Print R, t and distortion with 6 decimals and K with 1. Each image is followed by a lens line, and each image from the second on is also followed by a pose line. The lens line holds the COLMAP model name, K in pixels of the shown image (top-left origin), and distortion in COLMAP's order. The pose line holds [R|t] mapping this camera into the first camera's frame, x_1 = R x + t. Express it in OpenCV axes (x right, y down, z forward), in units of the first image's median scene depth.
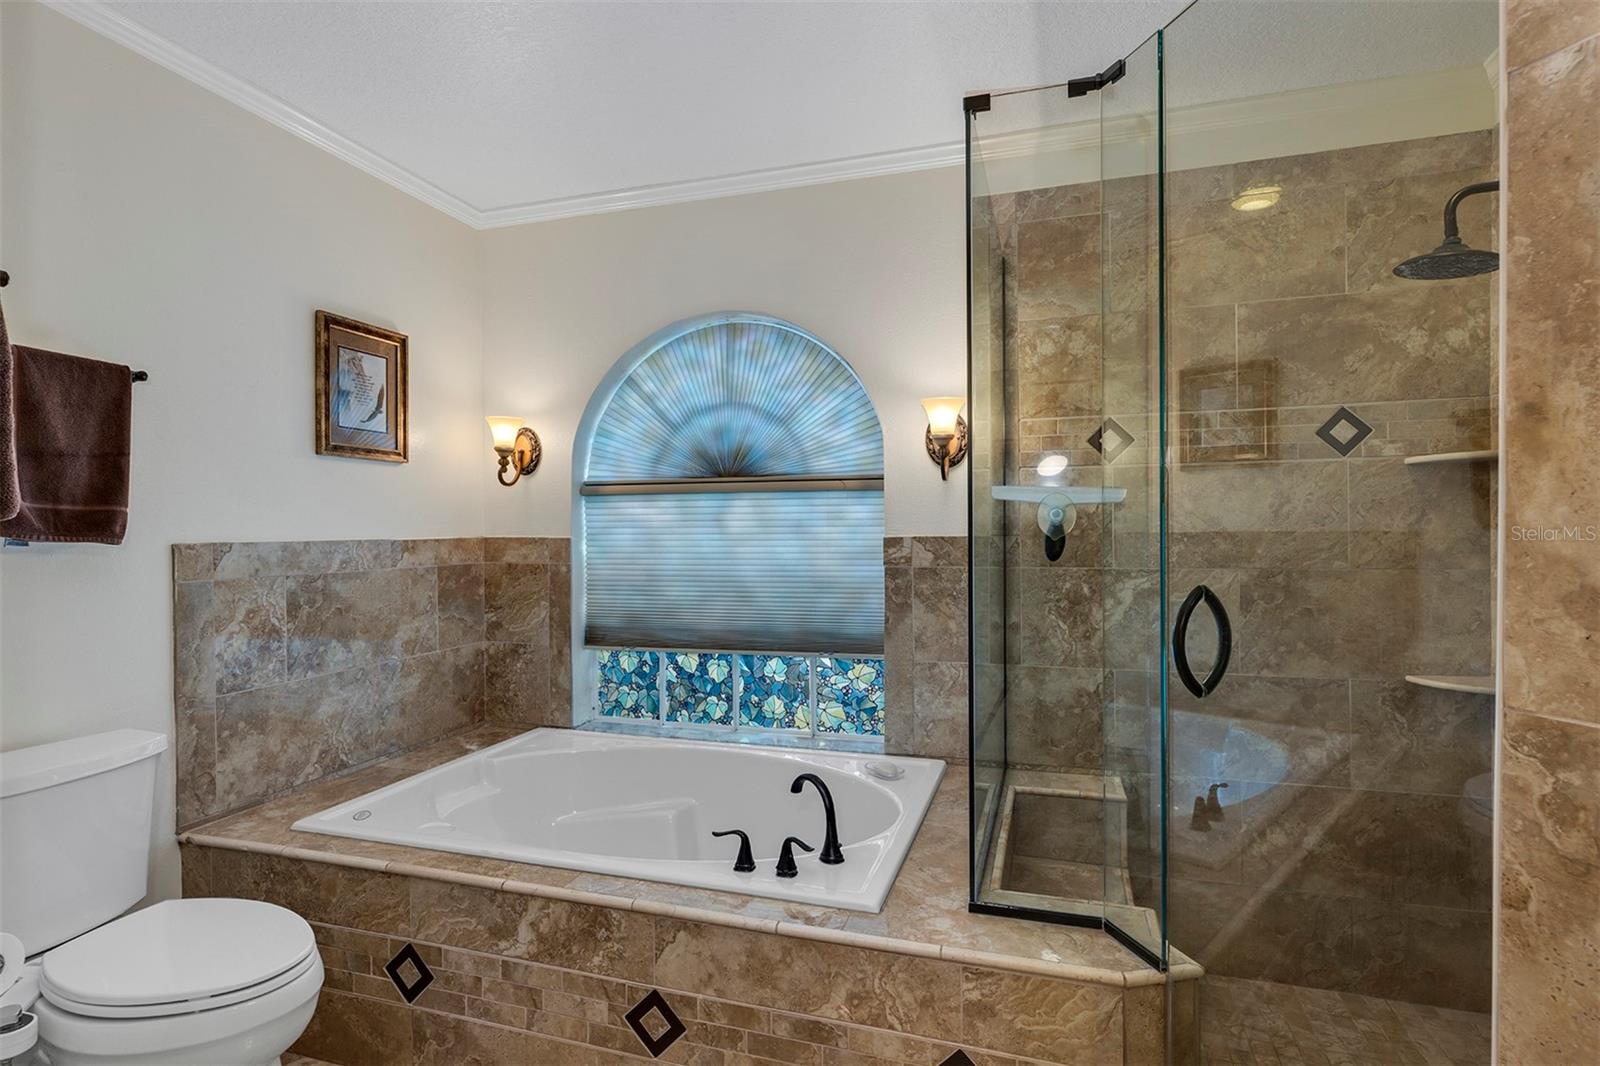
lens RADIAL K [[816.5, 0, 801.7], [0, 816.5, 530.4], [0, 0, 1]] dist [-0.003171, -0.000748]
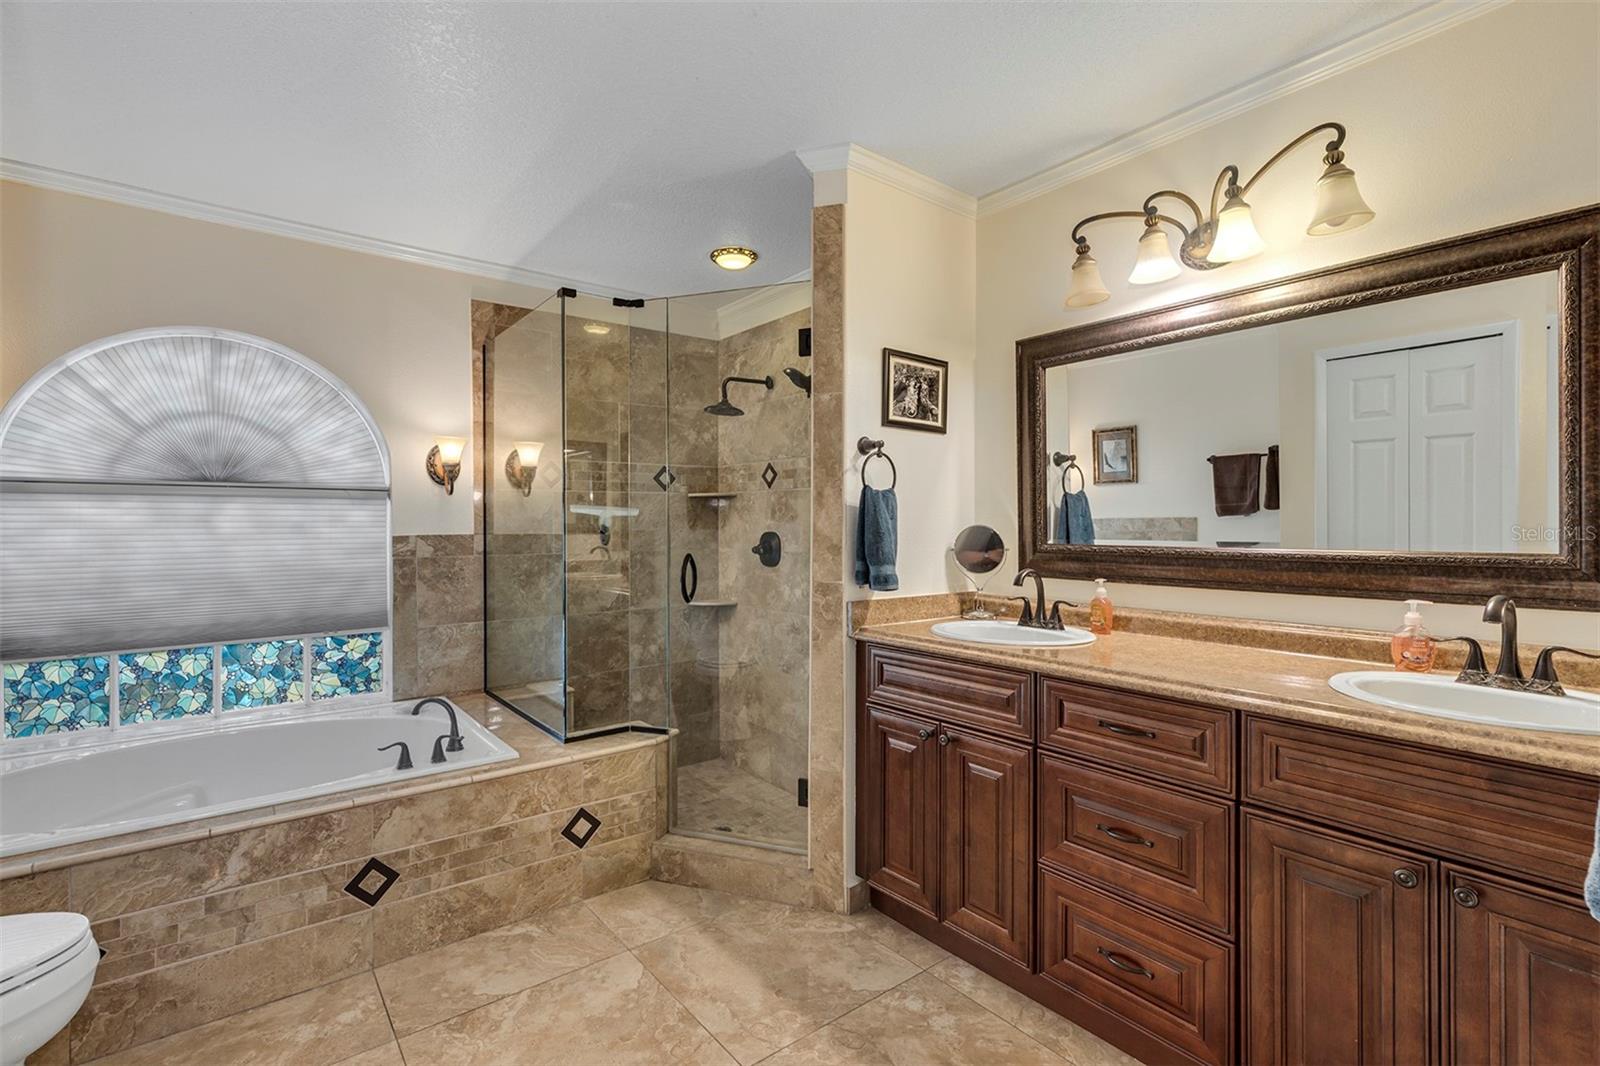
lens RADIAL K [[723.4, 0, 796.2], [0, 723.4, 529.3], [0, 0, 1]] dist [0.002042, 0.000888]
pose [[0.563668, -0.000392, 0.826002, -0.459826], [0.003433, 0.999992, -0.001868, 0.002248], [-0.825995, 0.003888, 0.563665, -0.175629]]
